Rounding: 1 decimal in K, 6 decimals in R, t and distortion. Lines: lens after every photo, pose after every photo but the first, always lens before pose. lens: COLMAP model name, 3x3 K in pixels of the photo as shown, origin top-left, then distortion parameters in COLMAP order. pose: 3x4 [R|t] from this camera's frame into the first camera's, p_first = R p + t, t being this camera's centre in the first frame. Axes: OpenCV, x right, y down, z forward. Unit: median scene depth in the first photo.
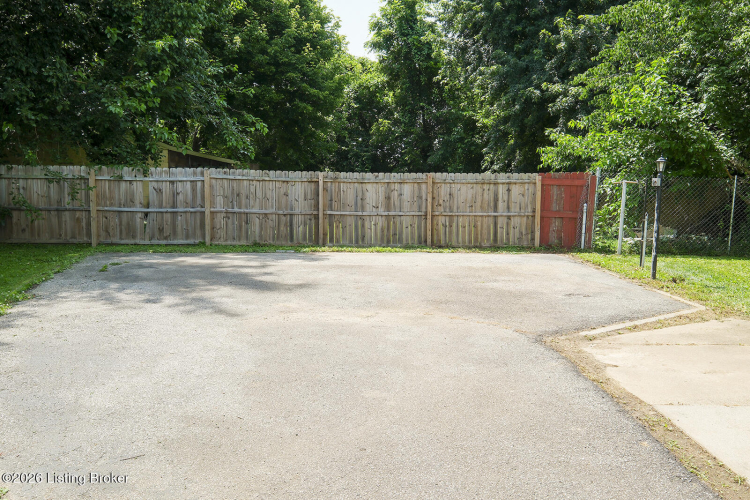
lens RADIAL K [[613.3, 0, 375.0], [0, 613.3, 250.0], [0, 0, 1]] dist [-0.003876, -0.001248]
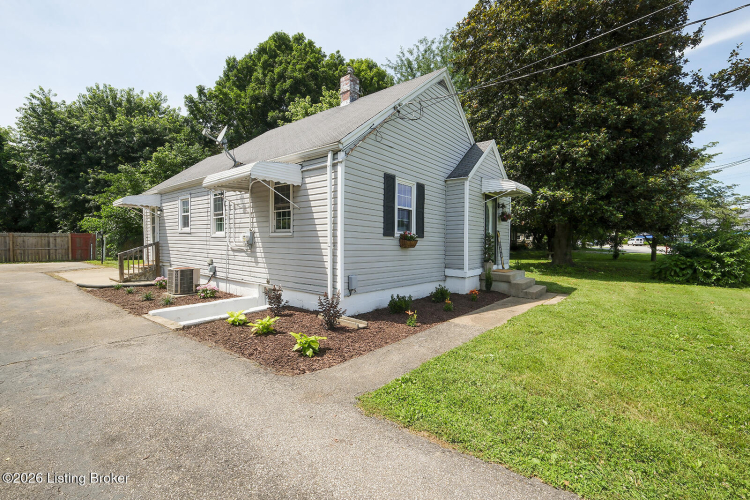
lens RADIAL K [[327.4, 0, 375.0], [0, 327.4, 250.0], [0, 0, 1]] dist [-0.002407, -0.000242]
pose [[0.626962, -0.035338, 0.778248, -0.013364], [0.083060, 0.996309, -0.021674, 0.073256], [-0.774609, 0.078230, 0.627583, -0.742378]]
